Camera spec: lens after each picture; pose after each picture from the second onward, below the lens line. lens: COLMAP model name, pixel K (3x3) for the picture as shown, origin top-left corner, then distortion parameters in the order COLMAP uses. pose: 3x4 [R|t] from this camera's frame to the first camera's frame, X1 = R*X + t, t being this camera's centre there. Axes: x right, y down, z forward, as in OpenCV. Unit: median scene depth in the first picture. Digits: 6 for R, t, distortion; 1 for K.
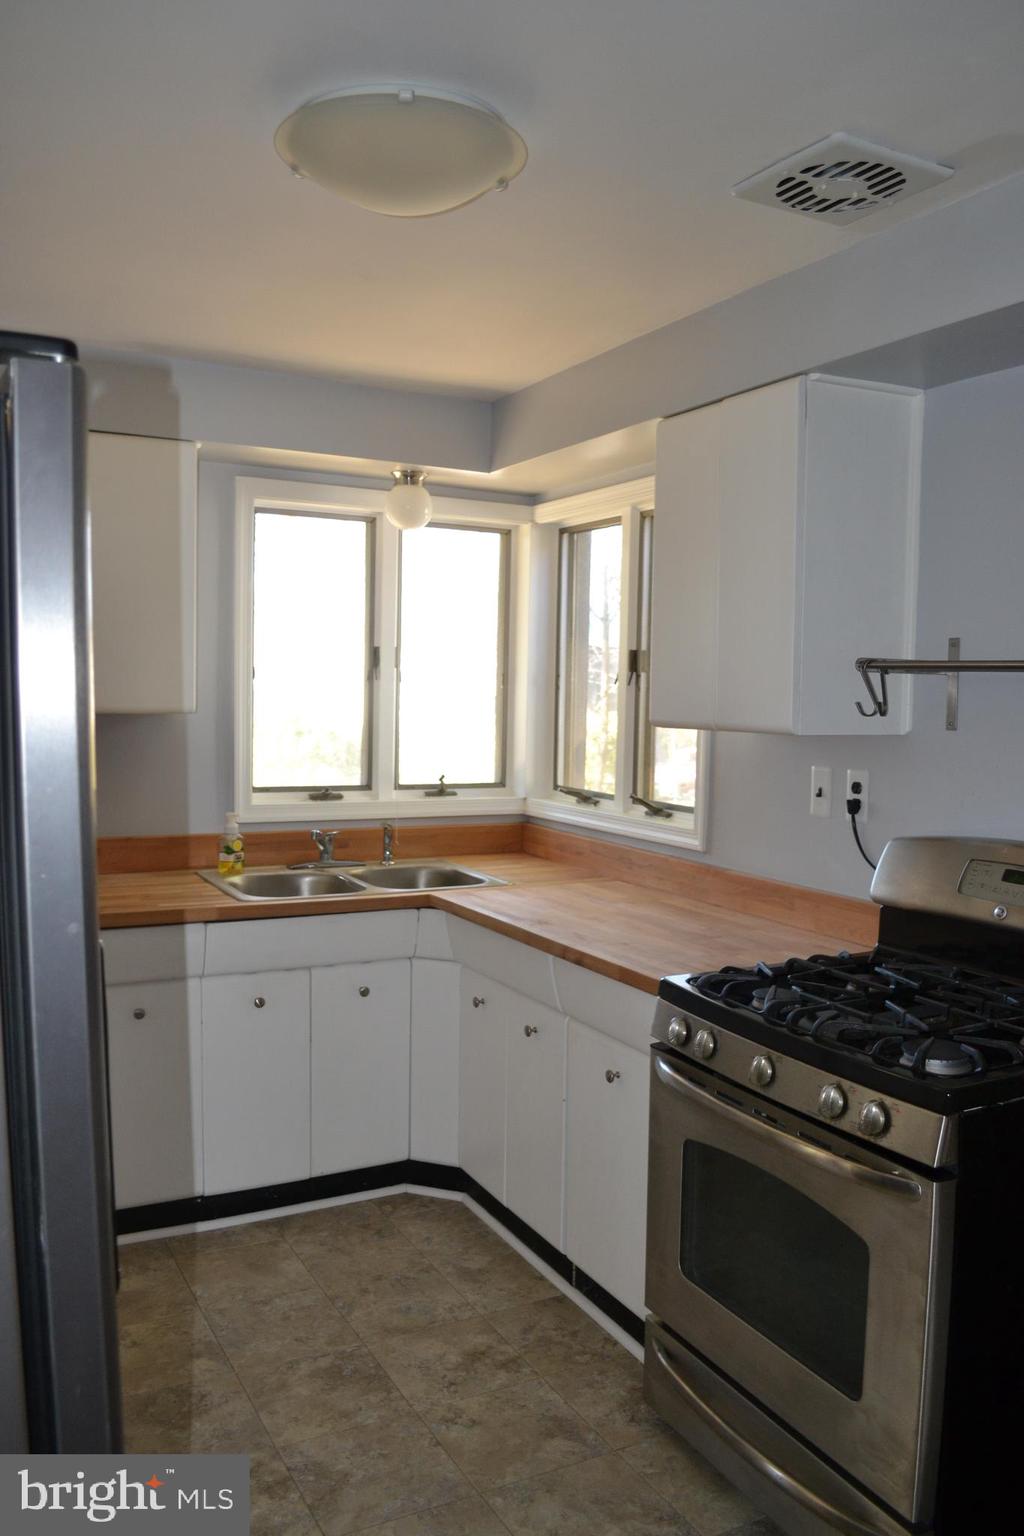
lens RADIAL K [[1224.1, 0, 528.7], [0, 1224.1, 764.7], [0, 0, 1]] dist [-0.083565, 0.007857]
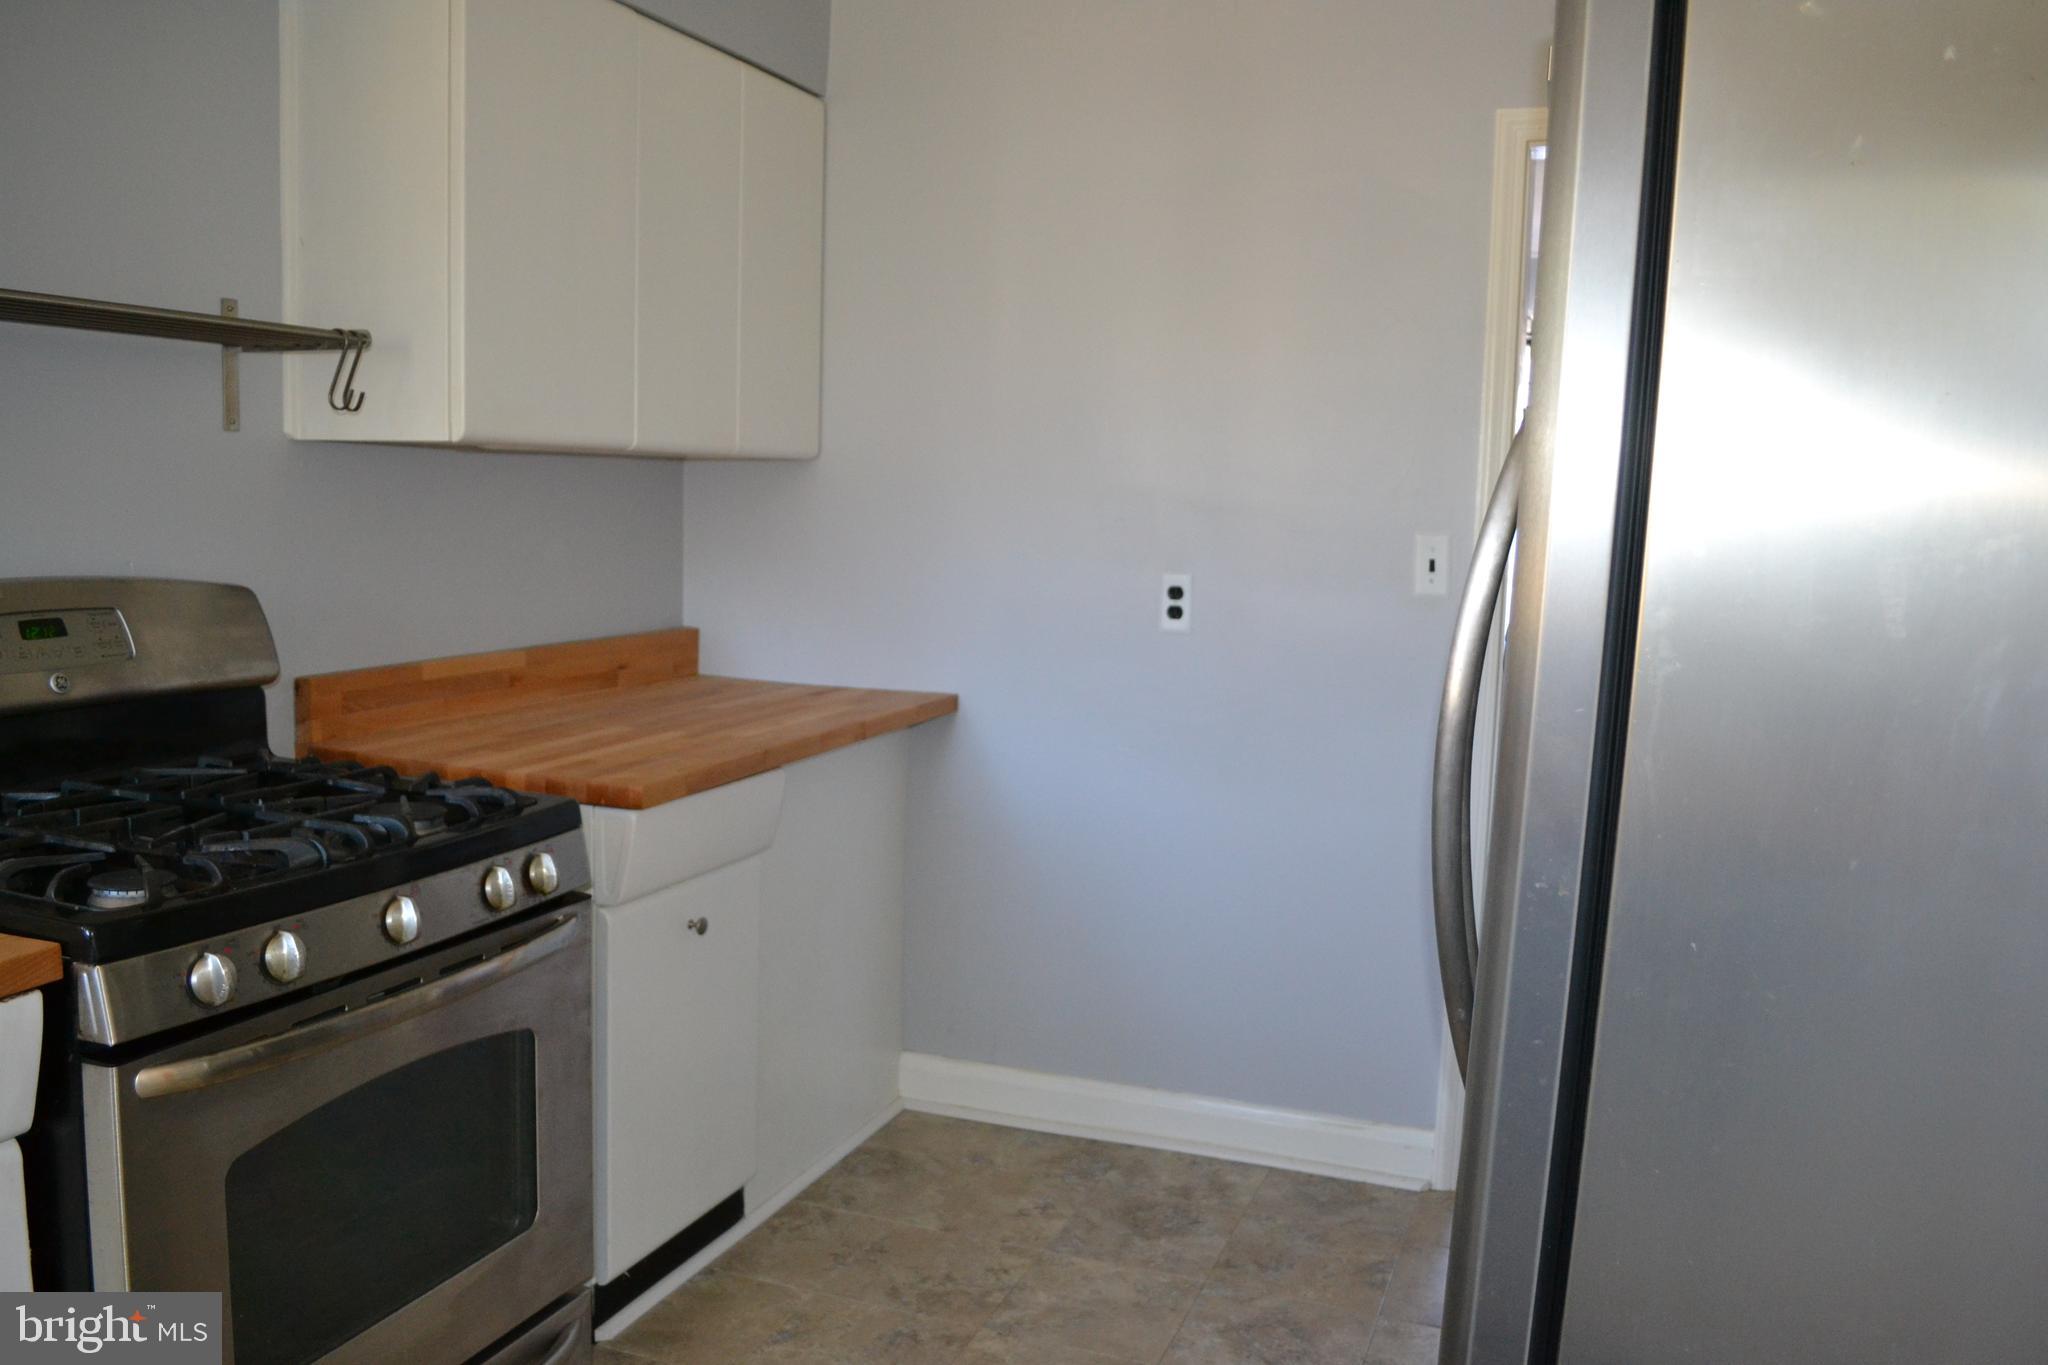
lens RADIAL K [[1632.2, 0, 1024.0], [0, 1632.2, 682.5], [0, 0, 1]] dist [-0.083565, 0.007857]
pose [[-0.654374, -0.132773, 0.744423, -0.456924], [-0.000879, 0.984597, 0.174837, -0.023220], [-0.756171, 0.113754, -0.644411, 0.874742]]
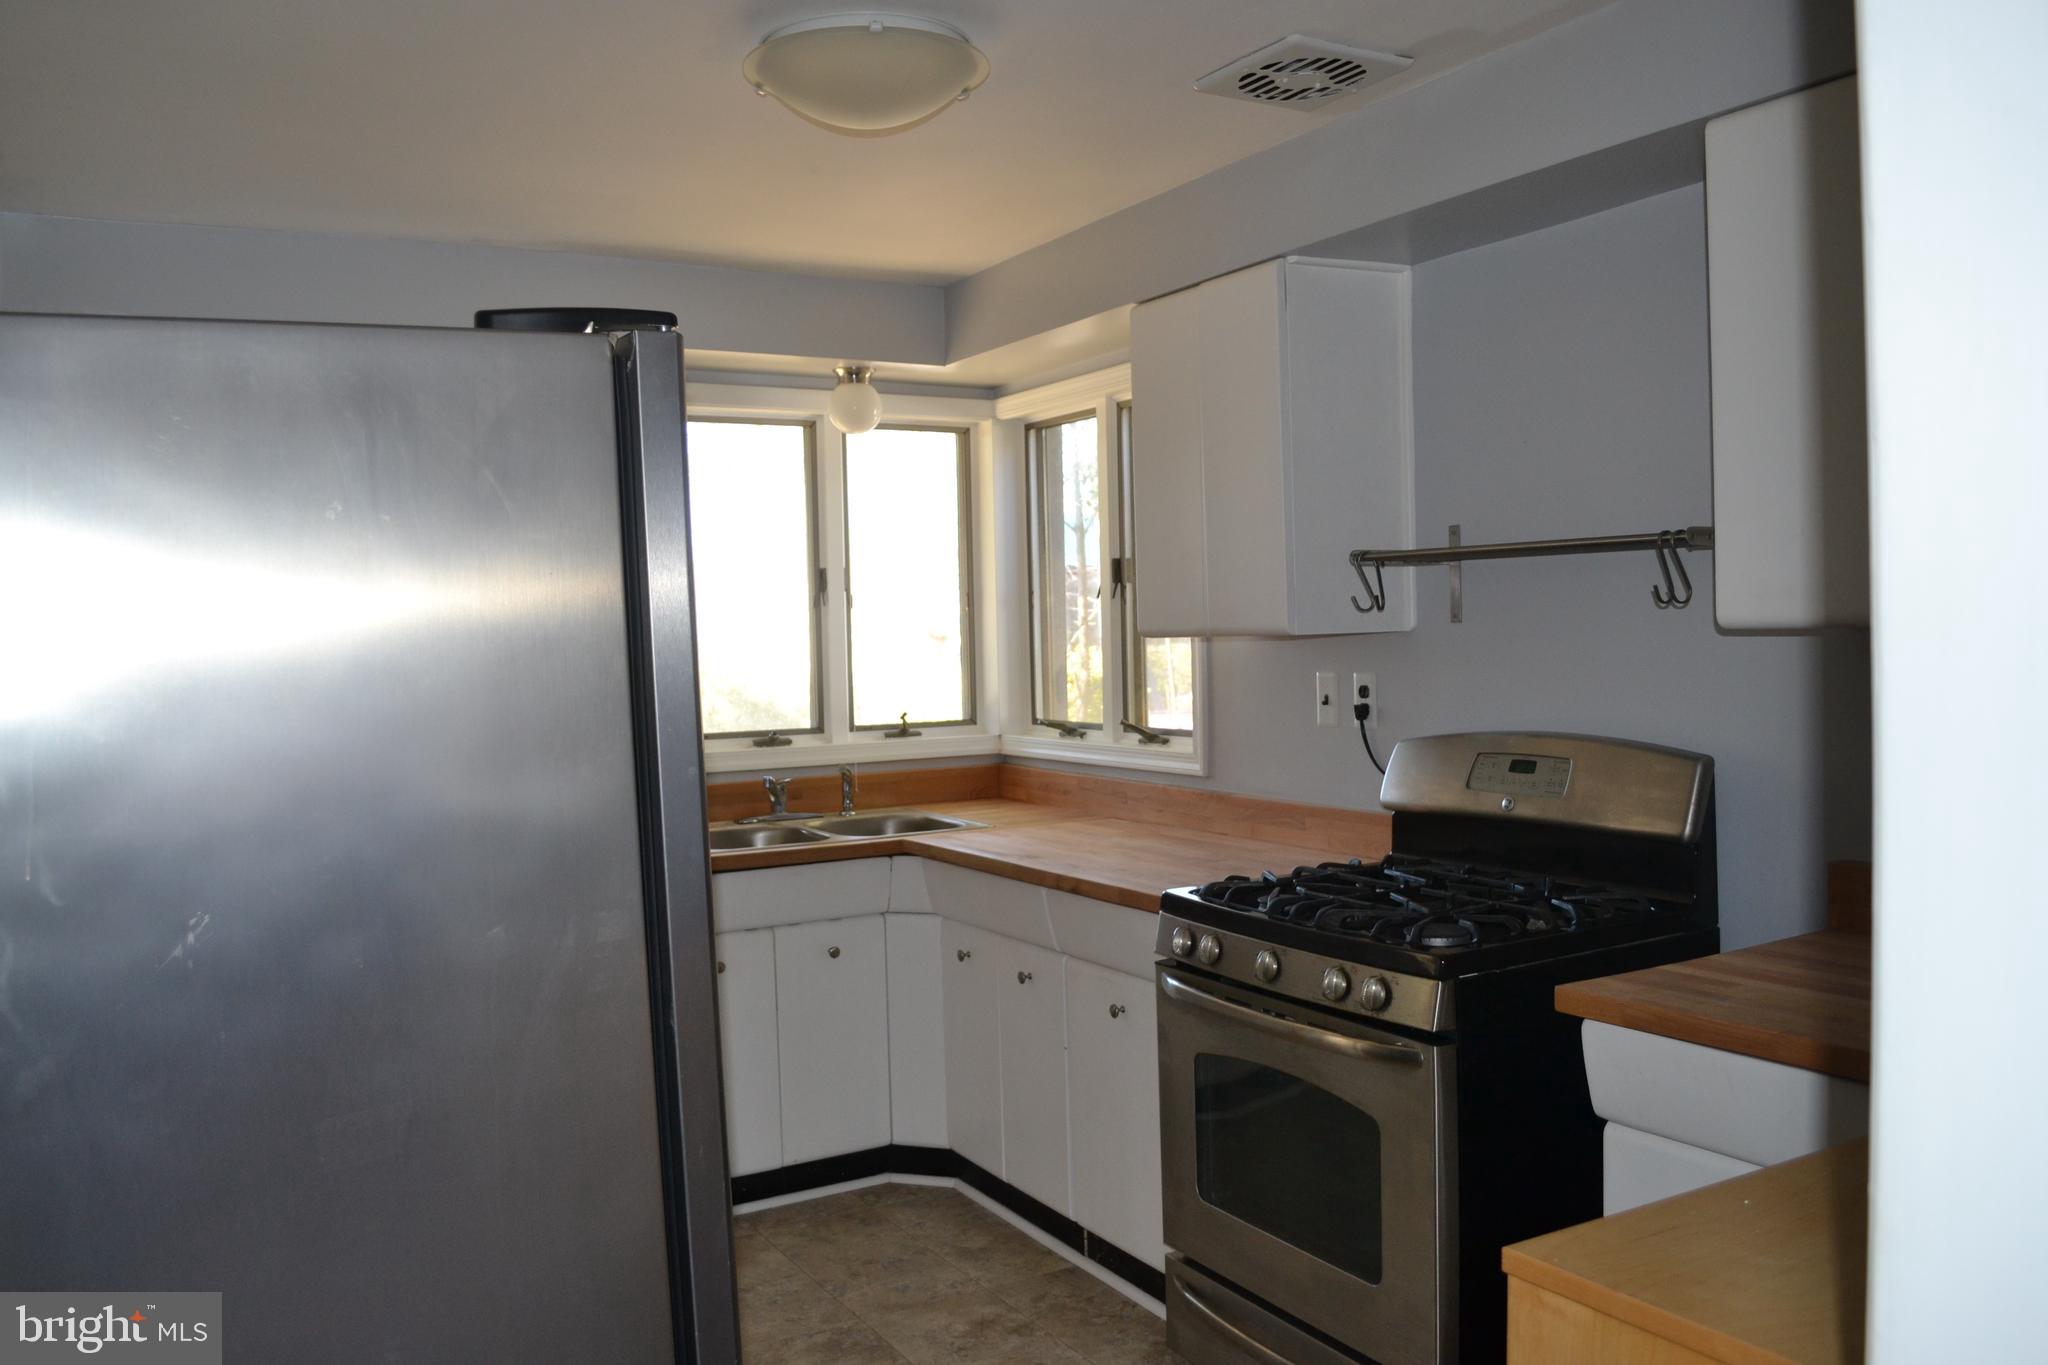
lens RADIAL K [[1632.2, 0, 1024.0], [0, 1632.2, 682.5], [0, 0, 1]] dist [-0.083565, 0.007857]
pose [[0.998578, -0.046256, 0.026503, -0.020992], [0.046993, 0.998505, -0.027920, 0.032619], [-0.025172, 0.029126, 0.999259, -0.222054]]
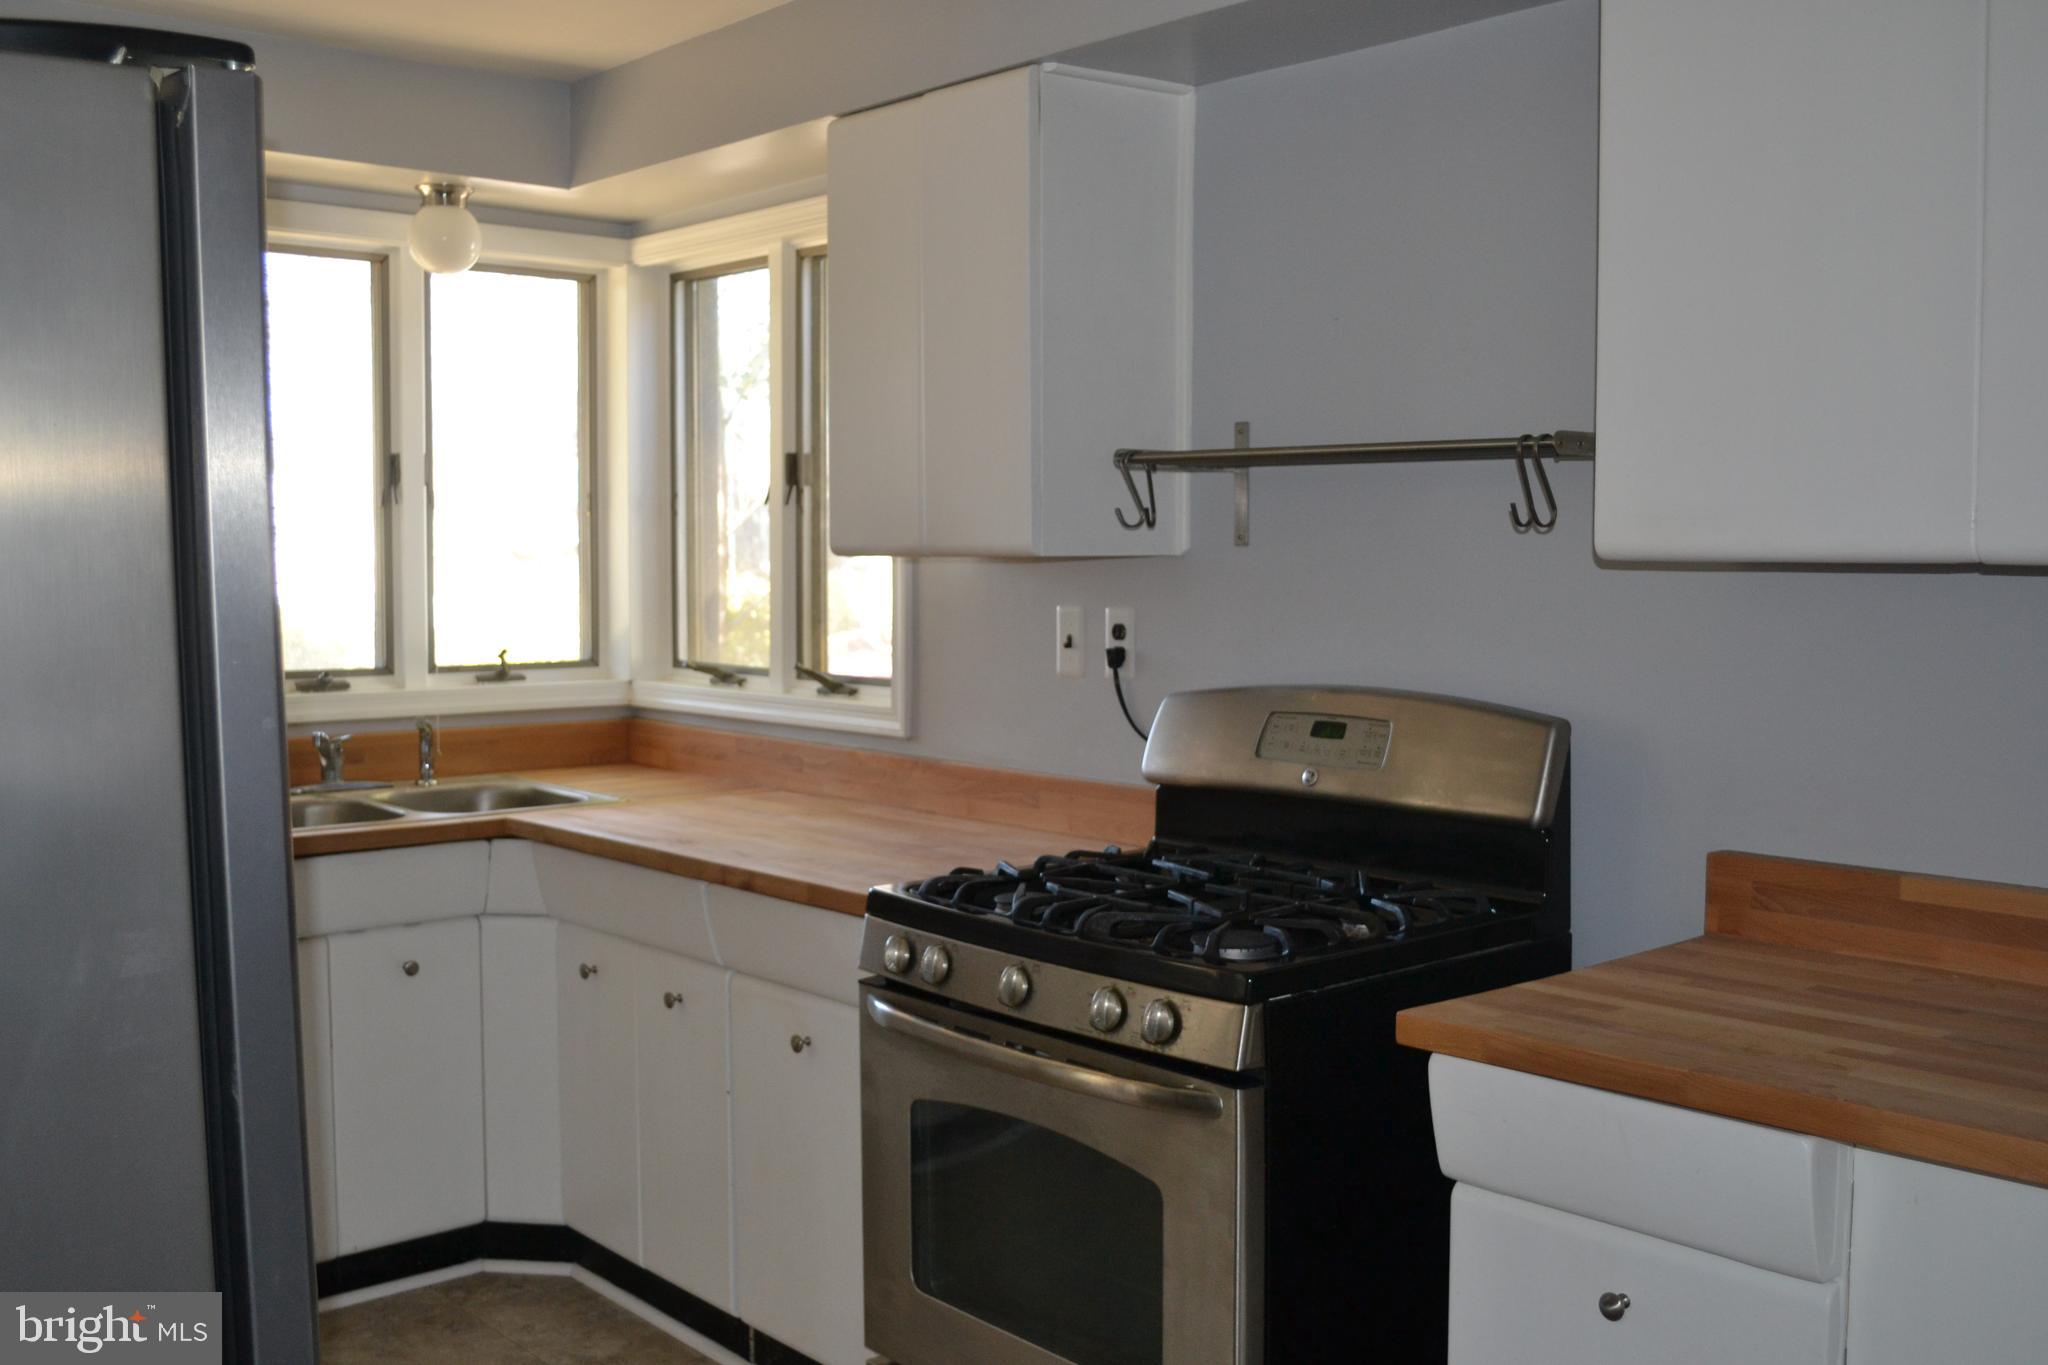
lens RADIAL K [[2025.1, 0, 1024.0], [0, 2025.1, 682.5], [0, 0, 1]] dist [-0.067427, 0.004443]
pose [[0.975047, -0.032891, 0.219549, -0.049804], [0.031331, 0.999453, 0.010587, 0.032763], [-0.219777, -0.003444, 0.975544, -0.159901]]
